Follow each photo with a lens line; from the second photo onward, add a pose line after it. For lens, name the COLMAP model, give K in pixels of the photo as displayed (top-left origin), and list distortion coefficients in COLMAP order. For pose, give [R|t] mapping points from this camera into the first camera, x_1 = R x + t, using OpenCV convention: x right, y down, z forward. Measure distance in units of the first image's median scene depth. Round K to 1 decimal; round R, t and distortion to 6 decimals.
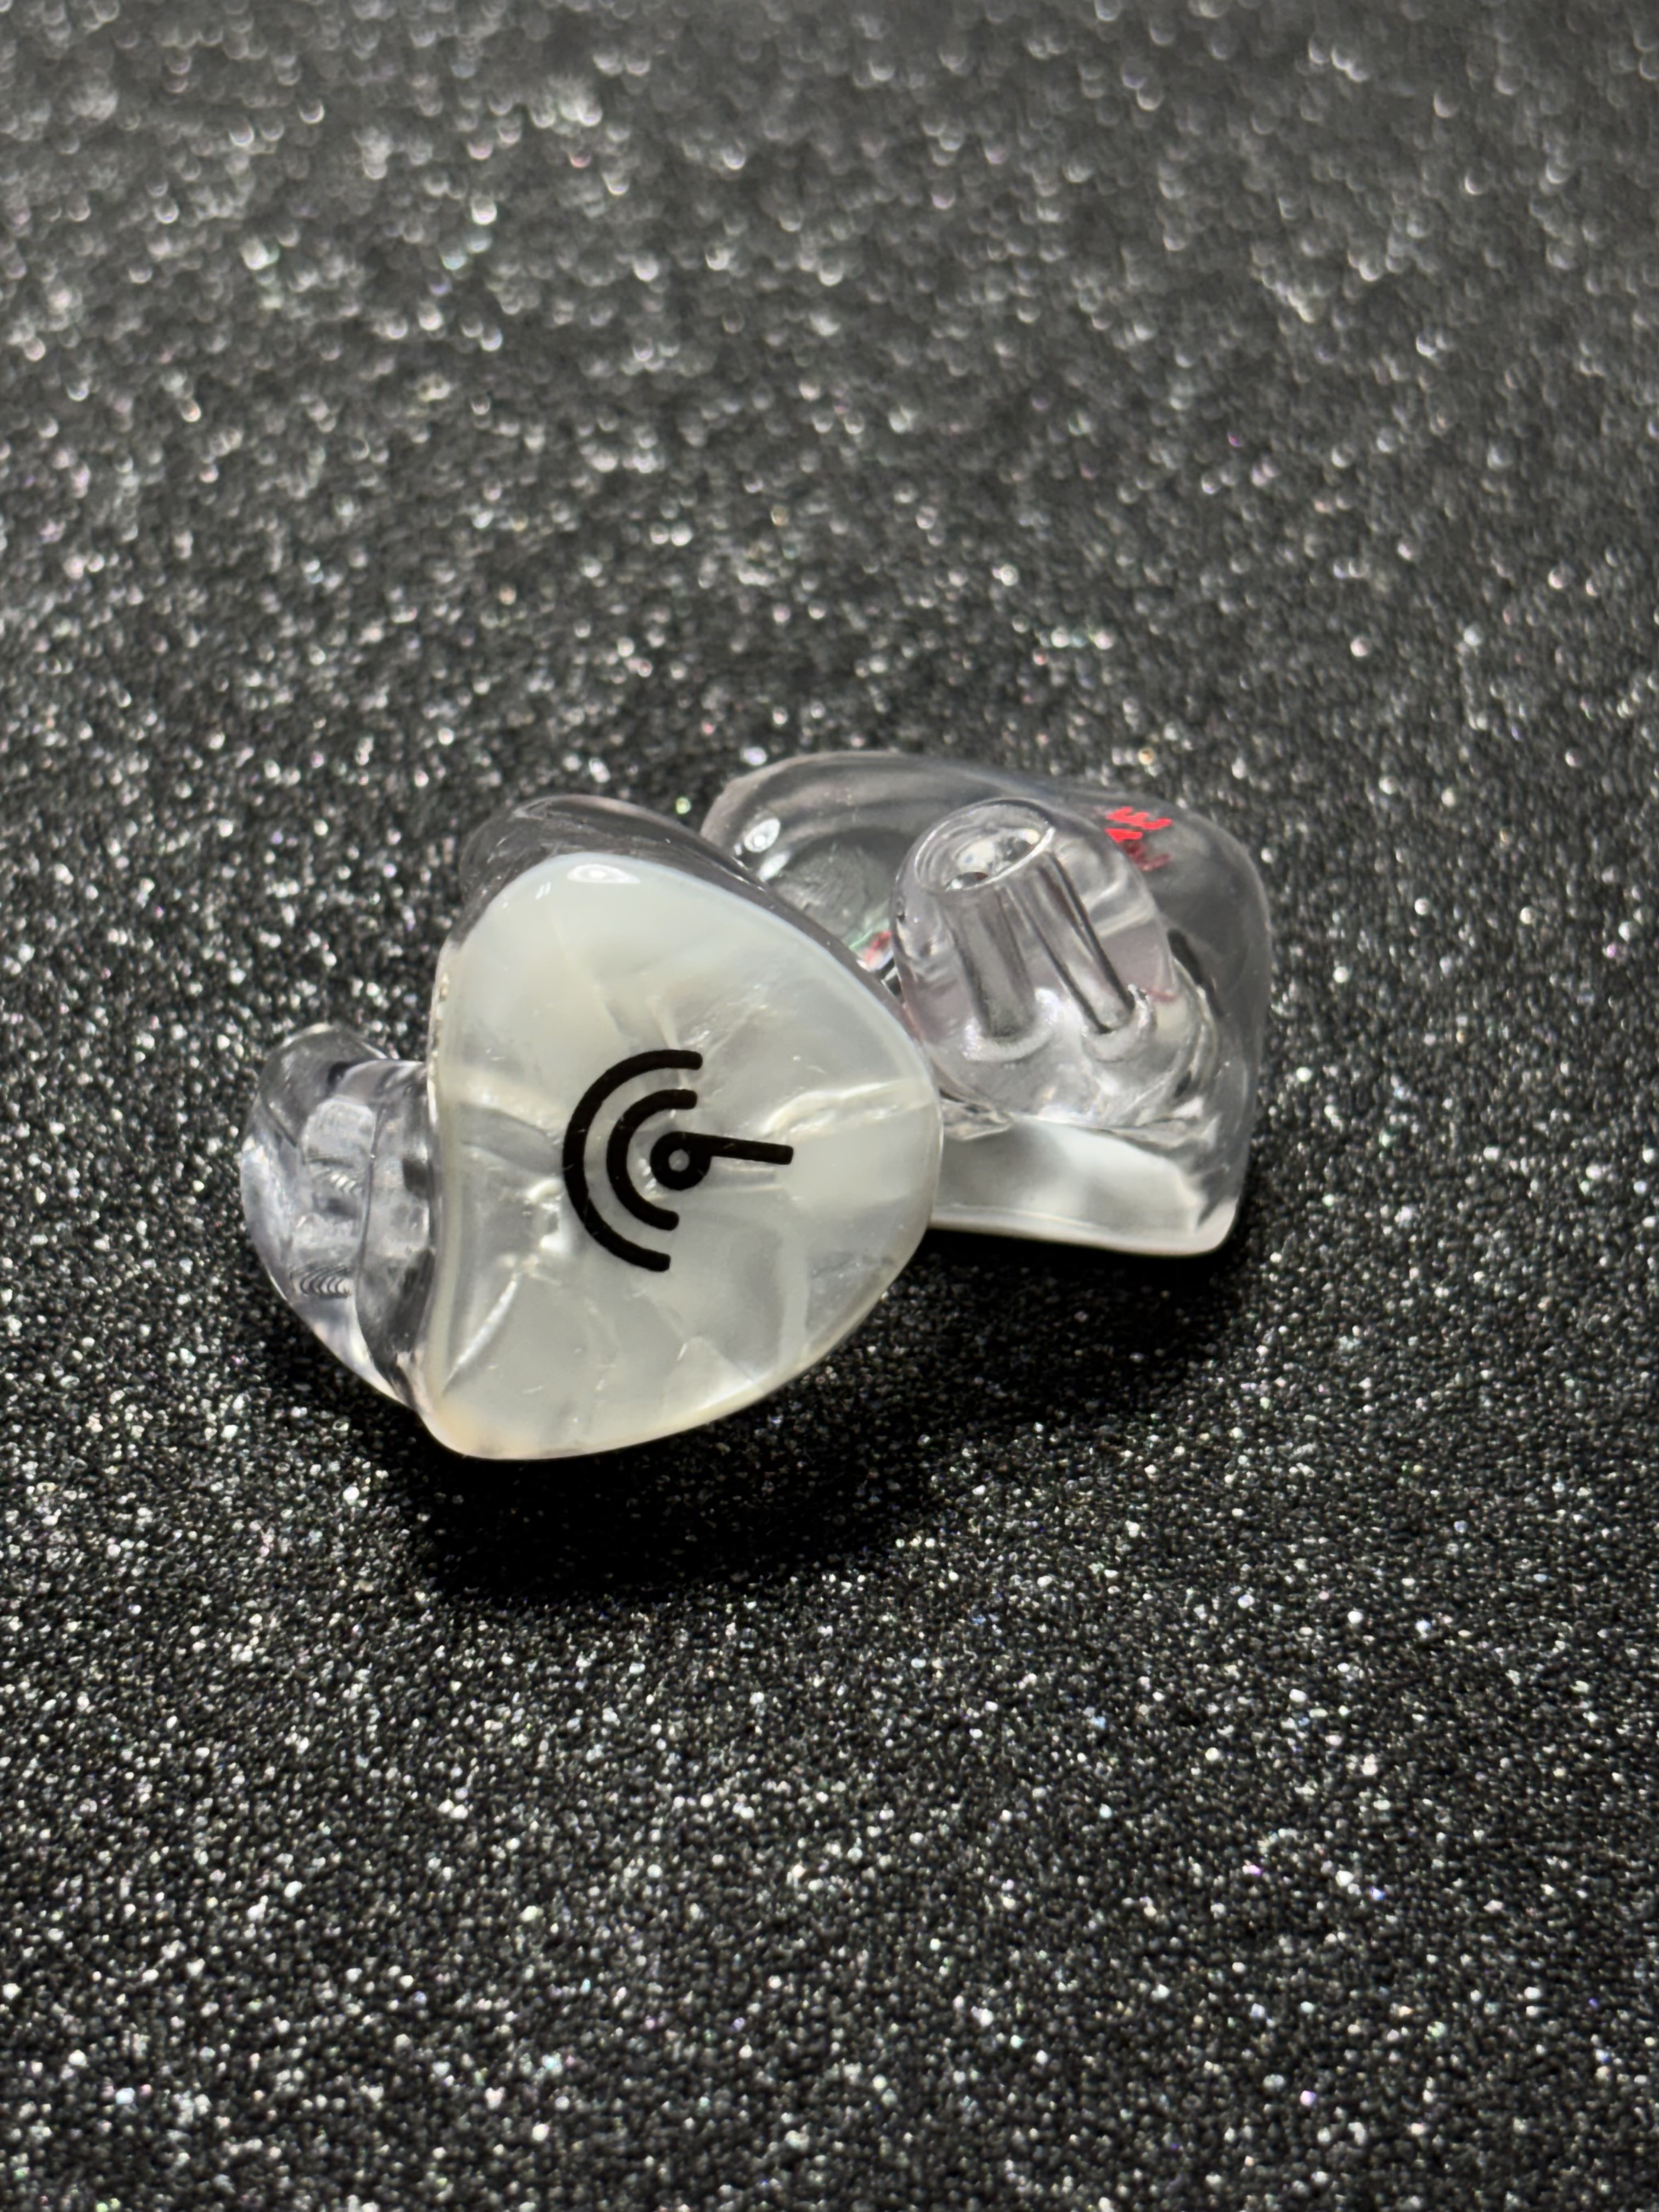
lens RADIAL K [[4868.9, 0, 834.4], [0, 4868.9, 1099.7], [0, 0, 1]] dist [0.229872, 0.000000]
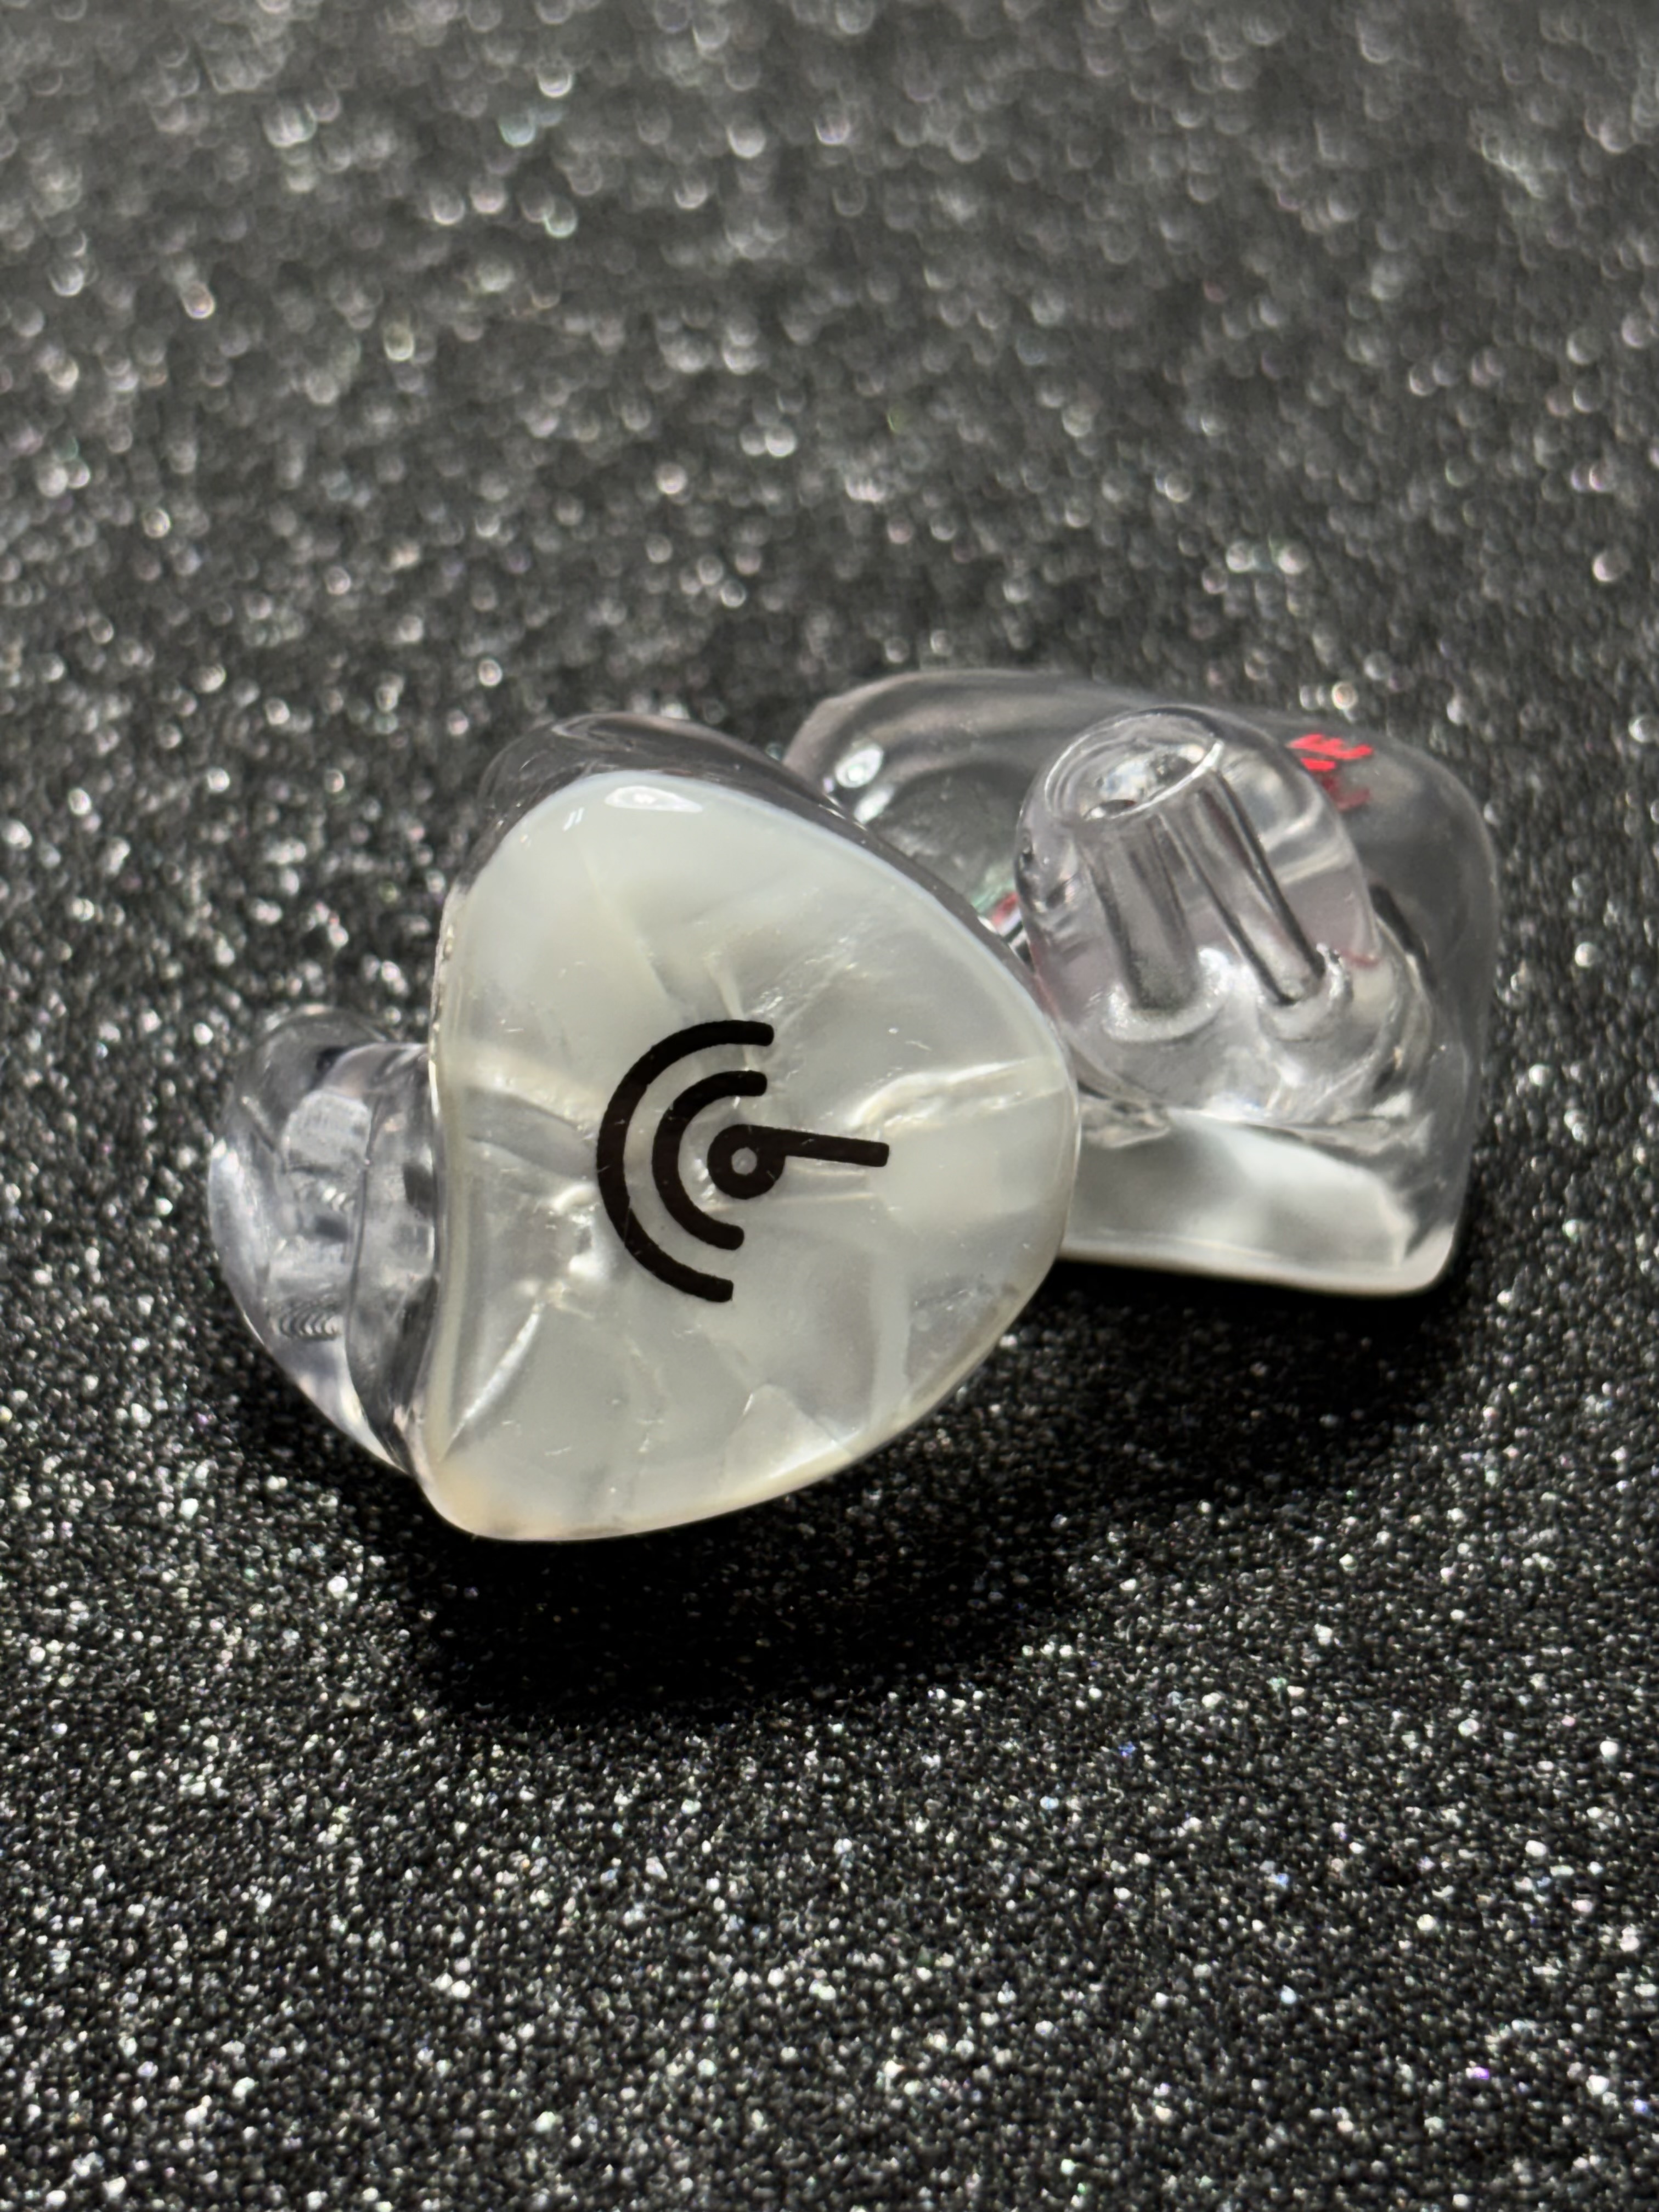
lens RADIAL K [[5104.0, 0, 821.9], [0, 5104.0, 1112.2], [0, 0, 1]] dist [0.179740, 0.000000]
pose [[0.999244, 0.000615, -0.038871, 0.012003], [-0.001423, 0.999783, -0.020768, 0.020413], [0.038849, 0.020808, 0.999028, 0.164858]]
